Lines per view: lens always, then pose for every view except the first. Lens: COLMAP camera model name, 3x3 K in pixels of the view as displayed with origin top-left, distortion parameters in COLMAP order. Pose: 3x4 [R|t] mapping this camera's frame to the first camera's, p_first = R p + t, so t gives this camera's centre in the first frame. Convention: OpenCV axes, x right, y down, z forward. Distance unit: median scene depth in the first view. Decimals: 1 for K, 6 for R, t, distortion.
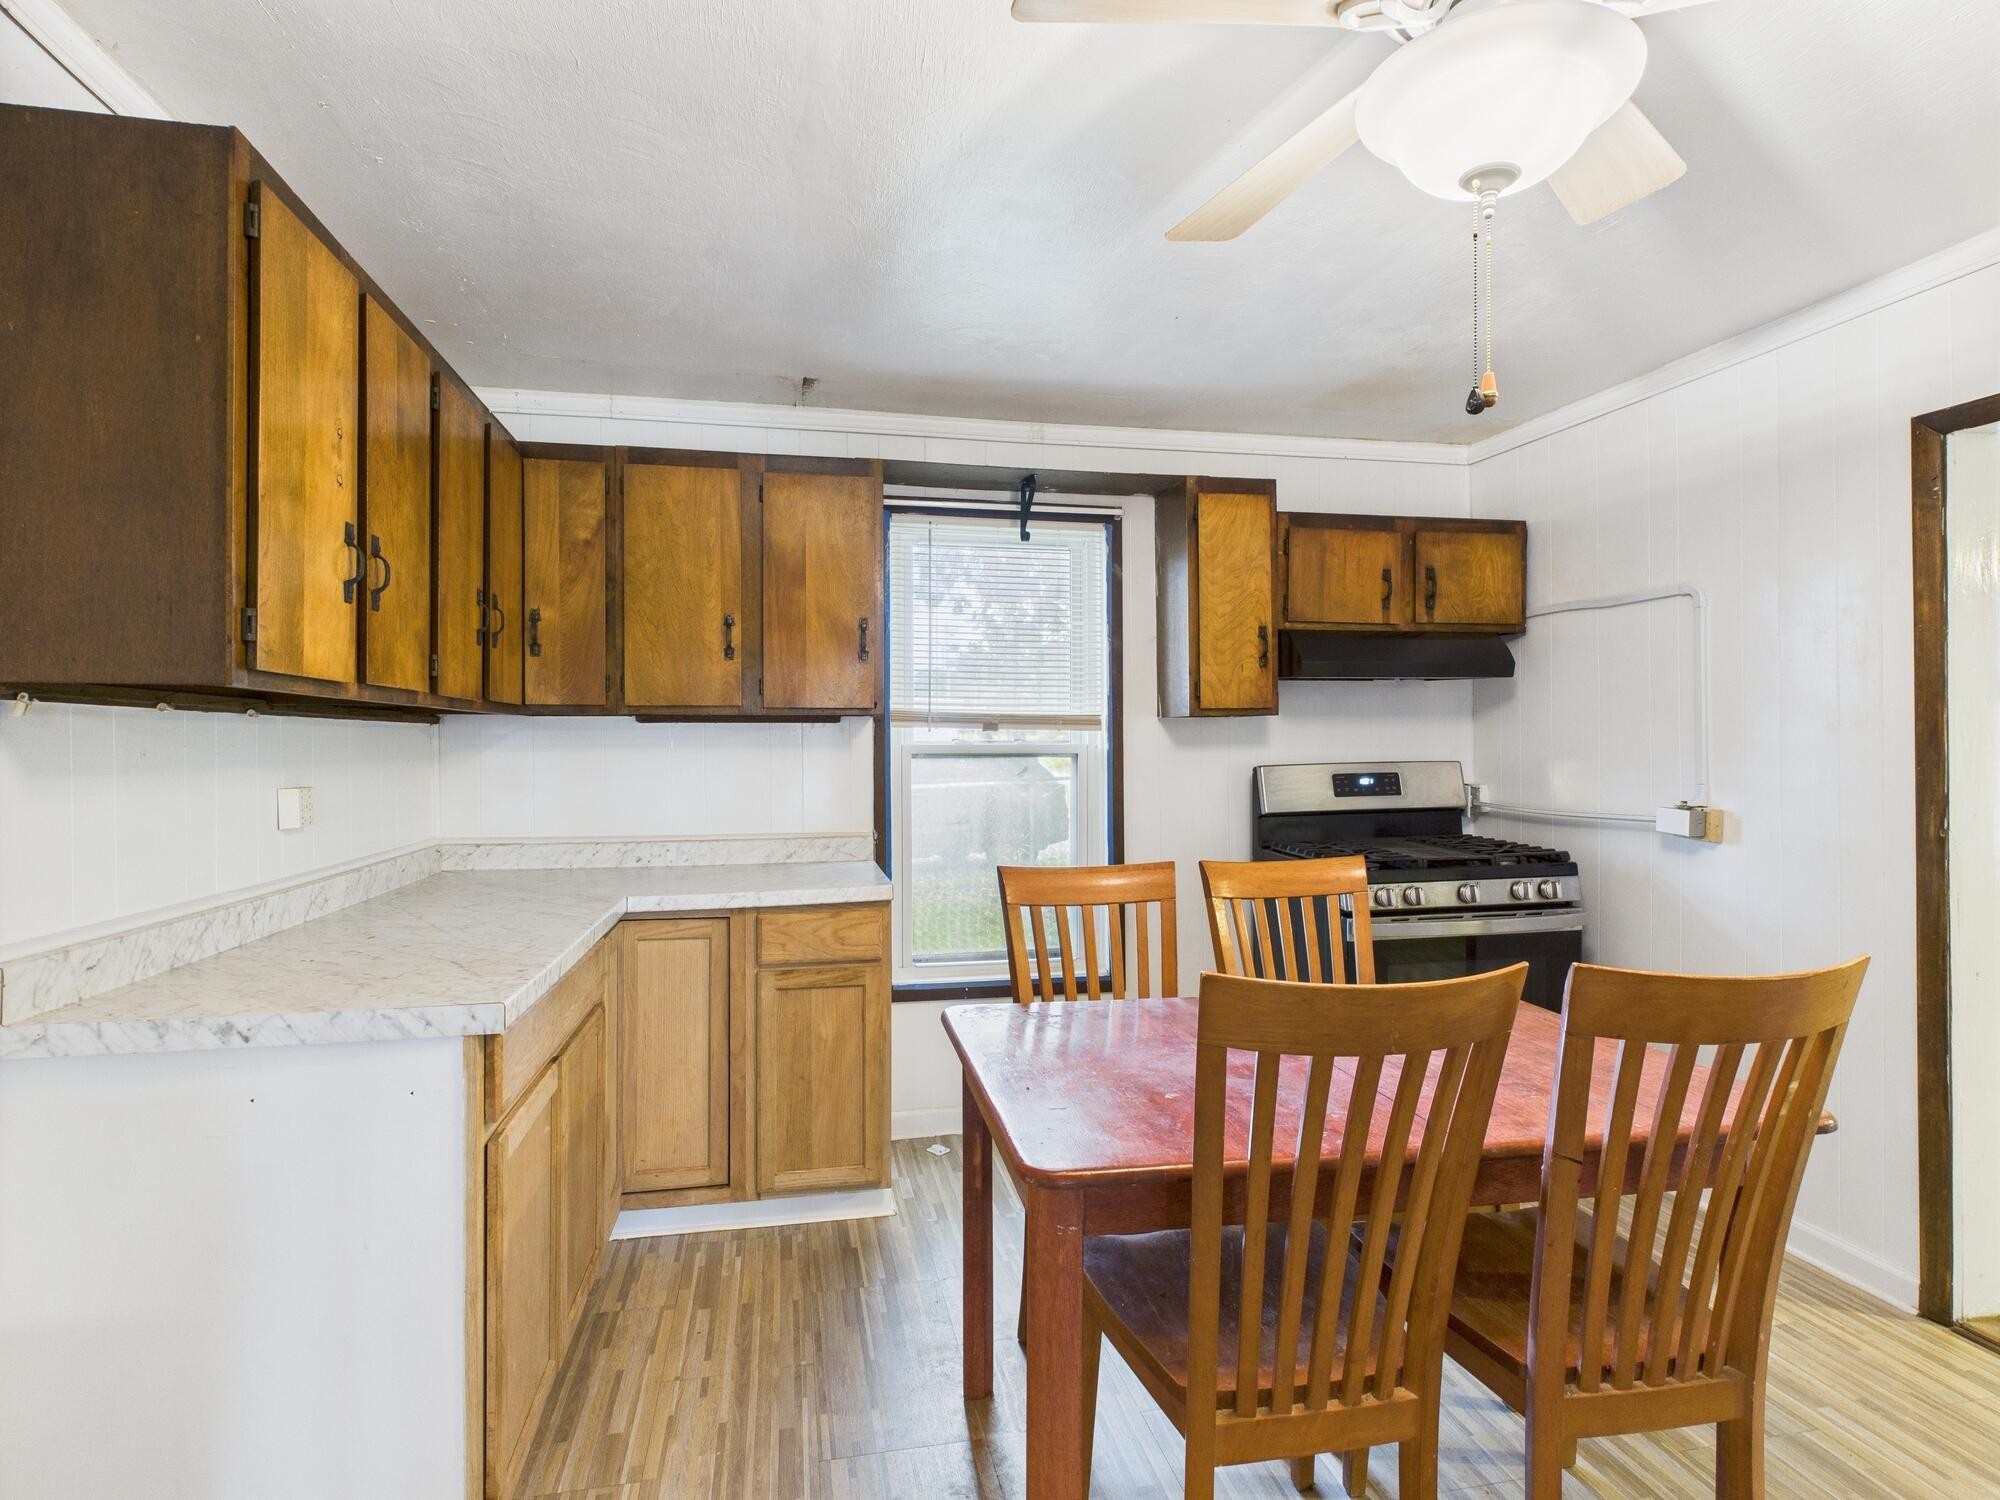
lens RADIAL K [[1050.3, 0, 1003.2], [0, 1050.3, 732.6], [0, 0, 1]] dist [-0.000570, -0.000655]
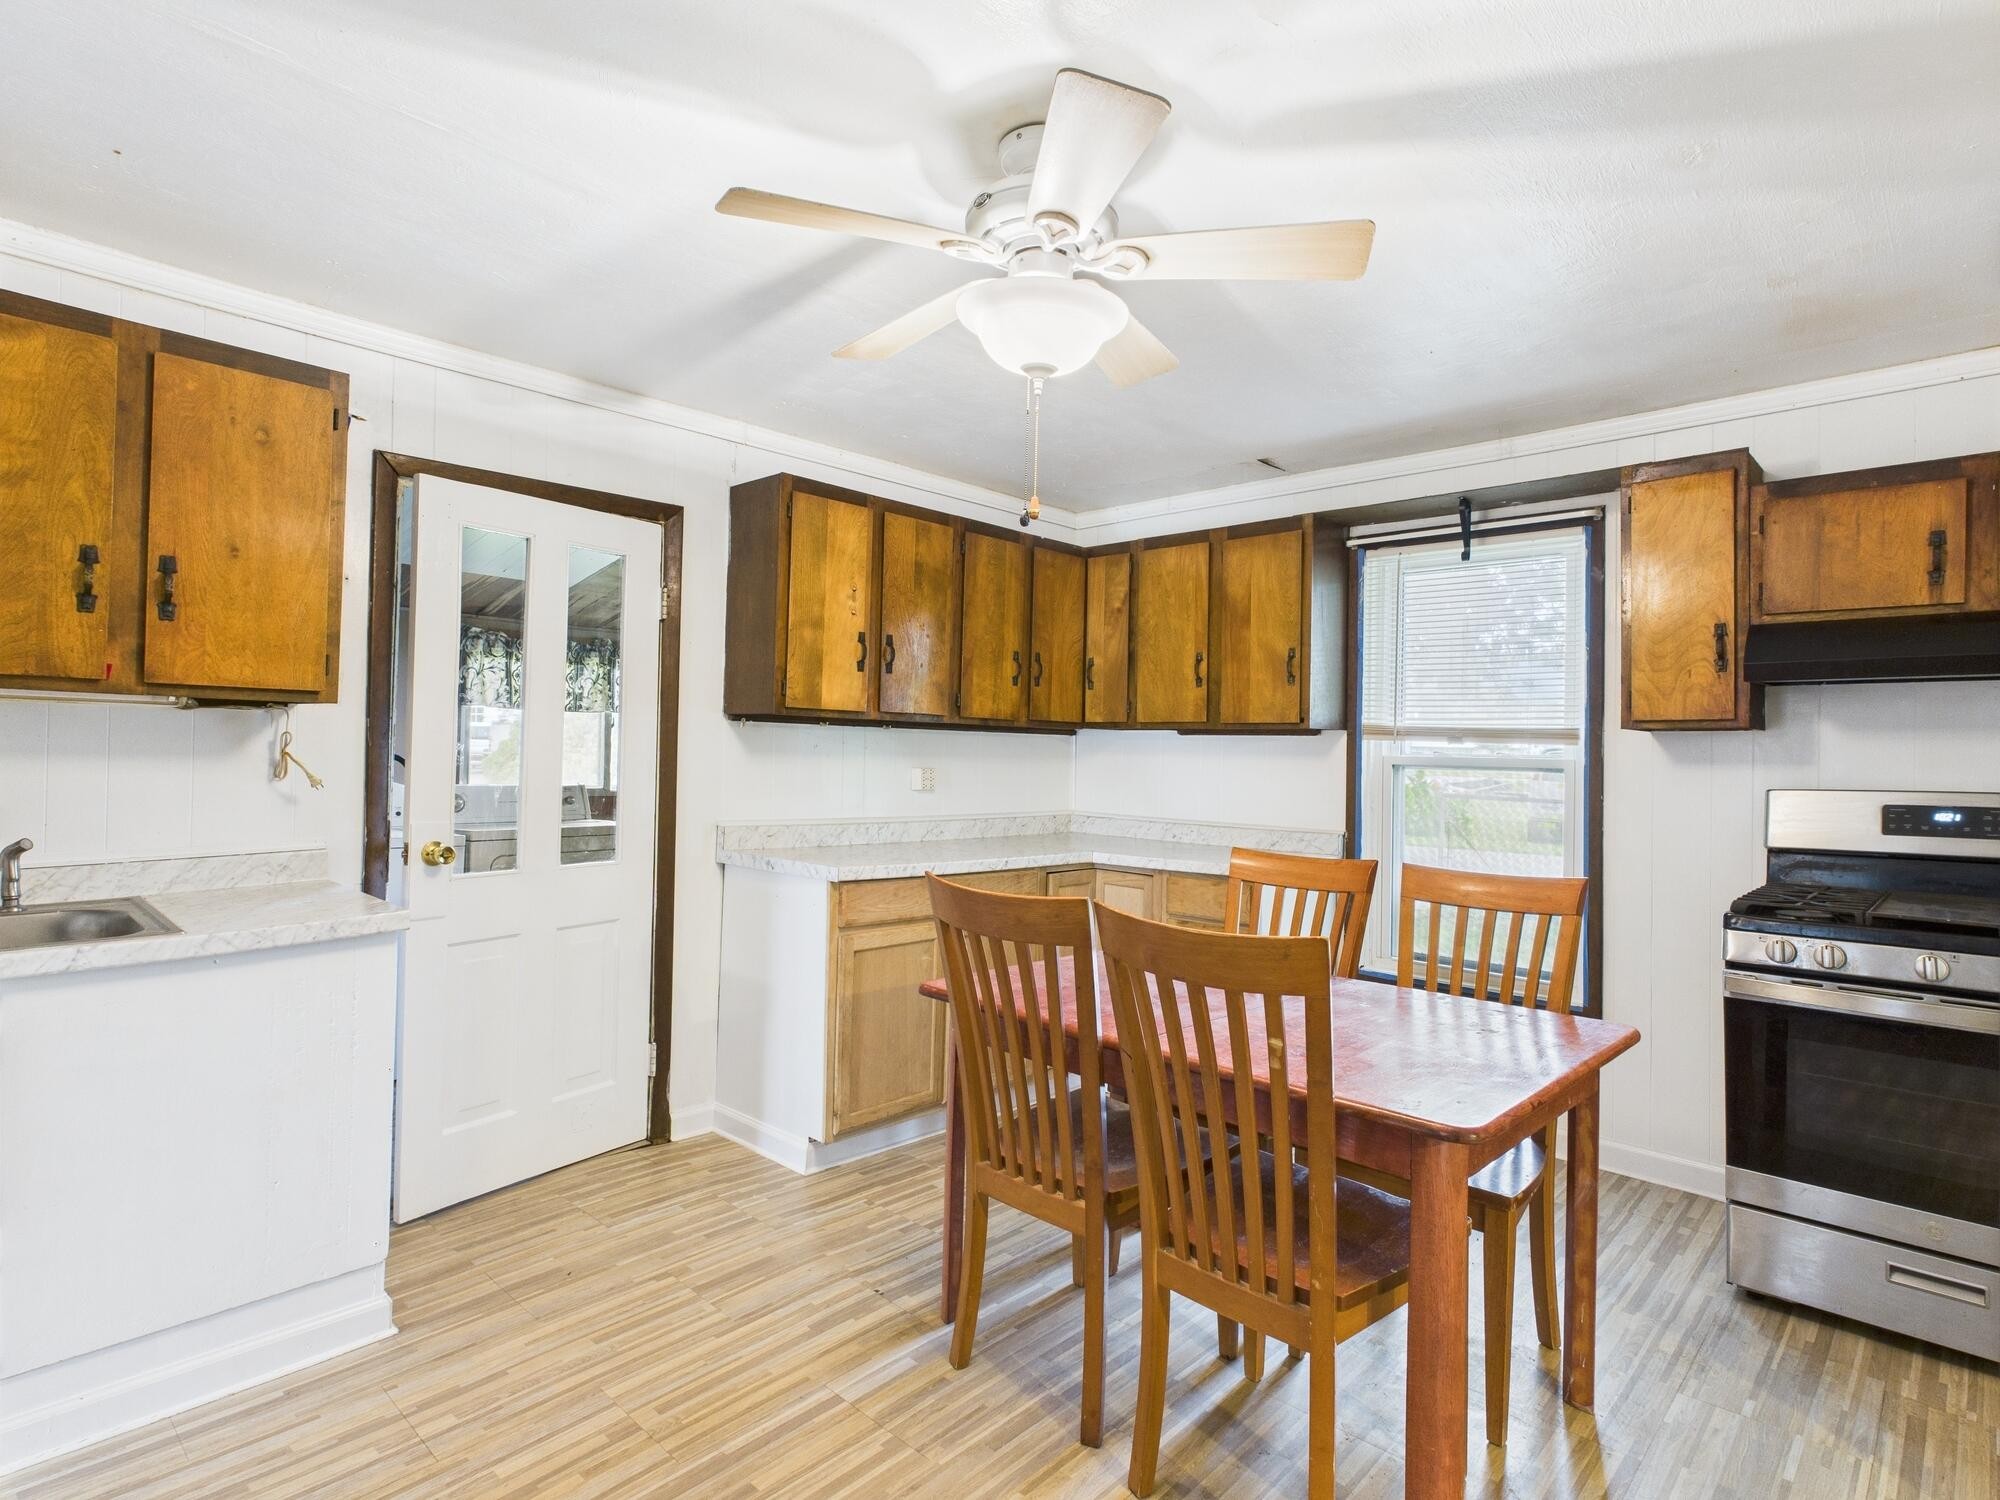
lens RADIAL K [[1041.4, 0, 1000.0], [0, 1041.4, 750.0], [0, 0, 1]] dist [-0.001556, -0.000342]
pose [[0.579185, 0.013250, -0.815089, 0.601061], [-0.015458, 0.999867, 0.005270, 0.005892], [0.815050, 0.009548, 0.579312, 0.035105]]
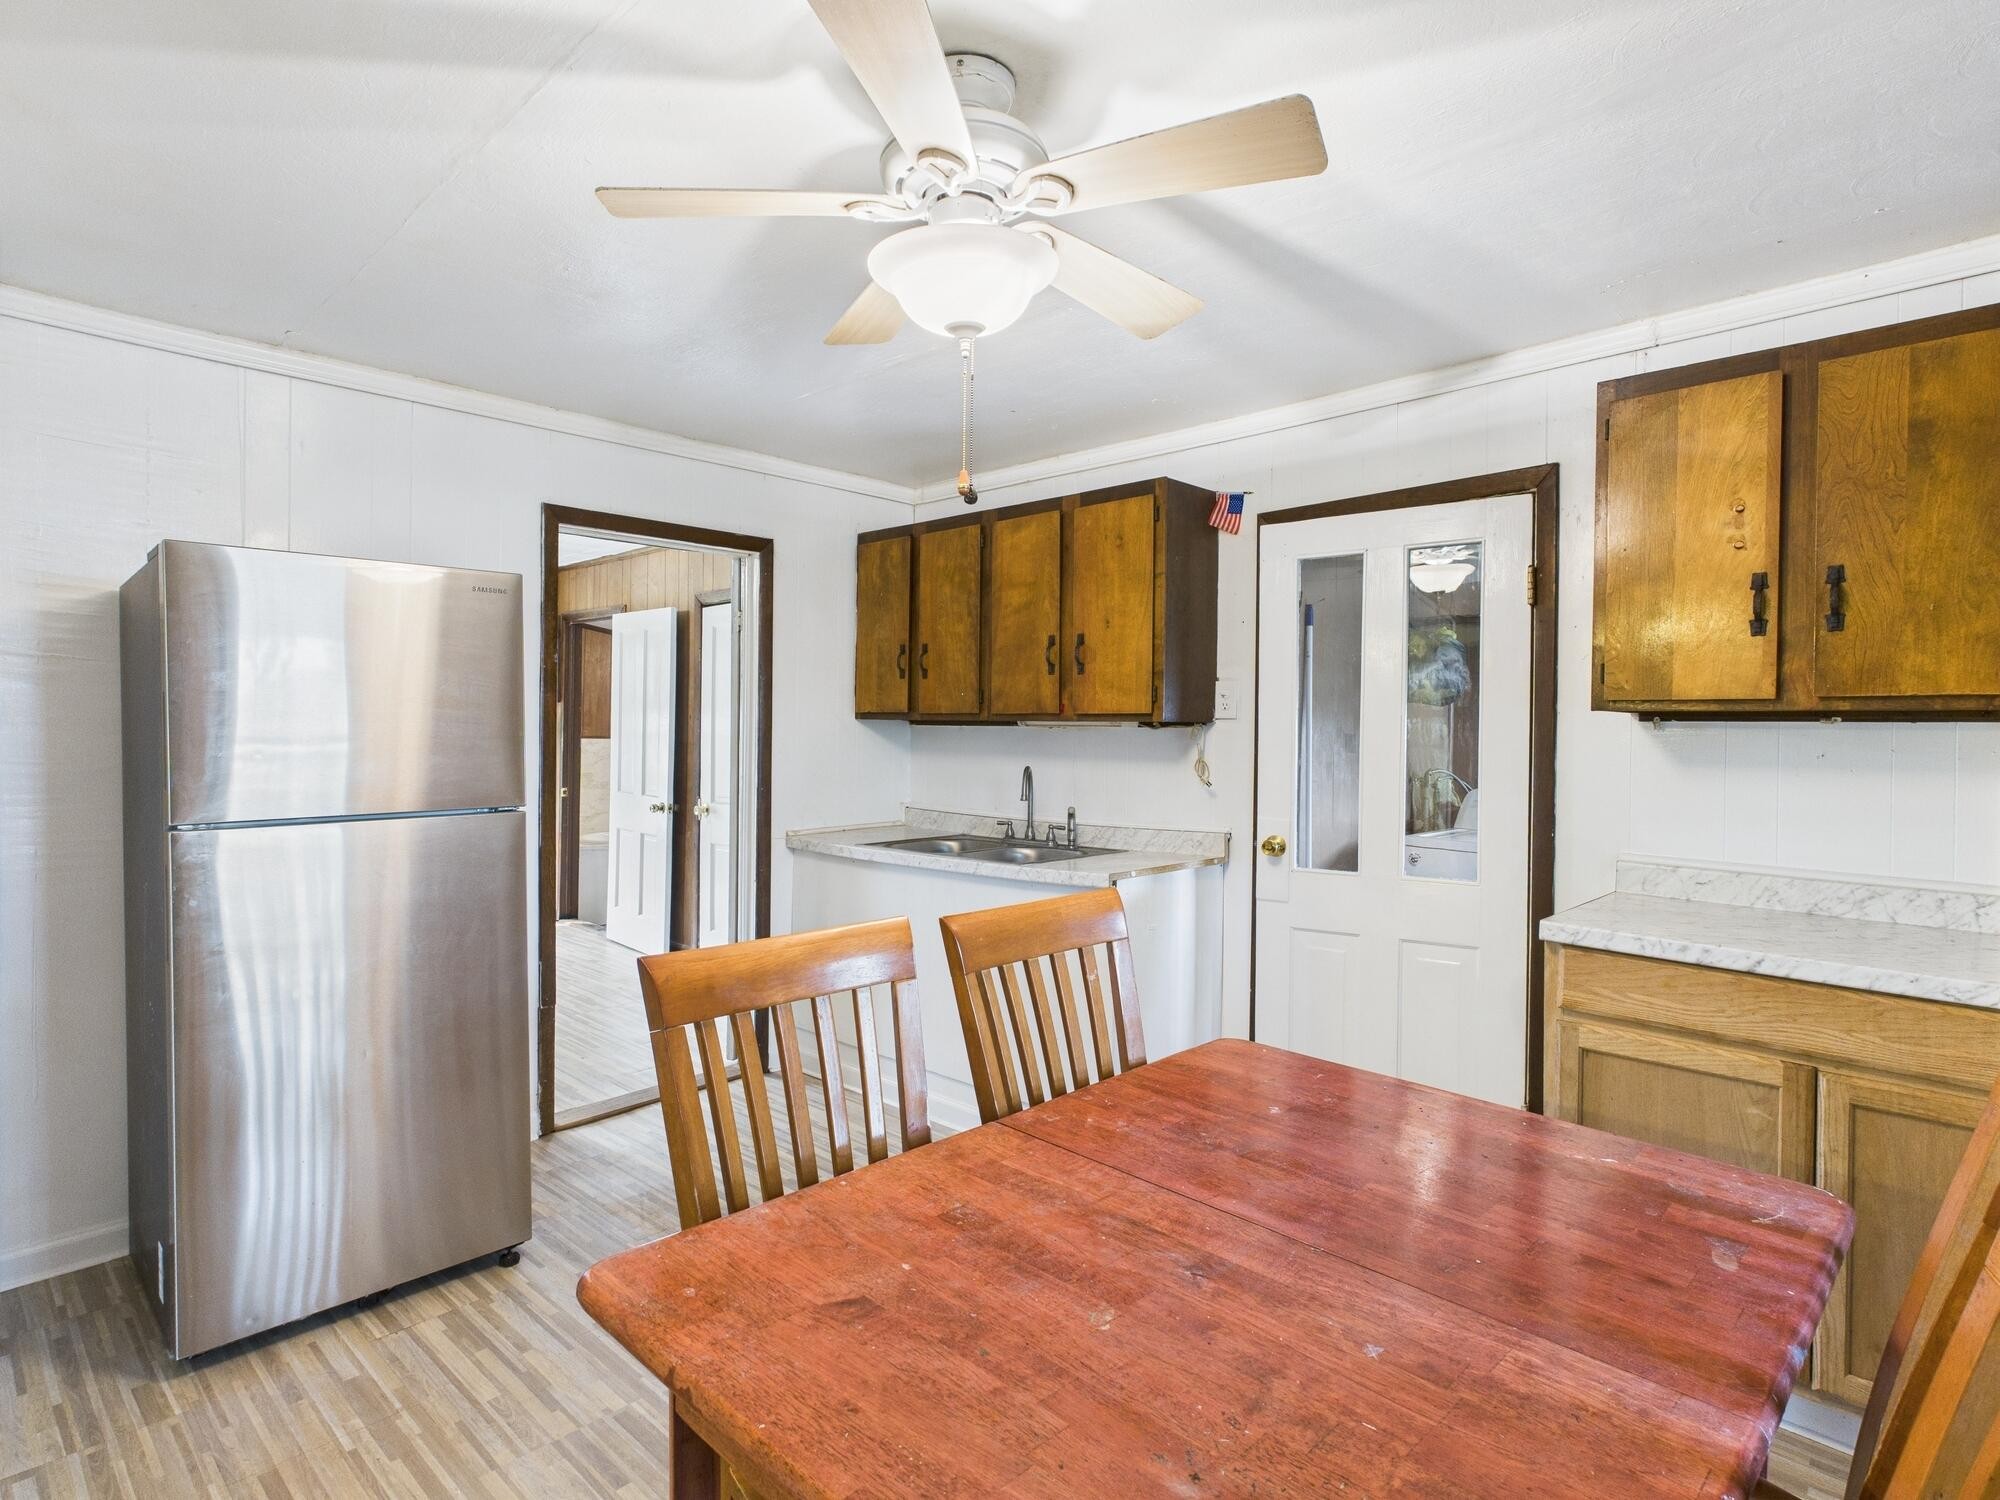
lens RADIAL K [[1060.1, 0, 1009.3], [0, 1060.1, 748.2], [0, 0, 1]] dist [-0.003433, -0.000948]
pose [[-0.816554, -0.003523, -0.577258, 0.439419], [-0.007138, 0.999967, 0.003995, 0.006622], [0.577224, 0.007383, -0.816552, 0.793987]]
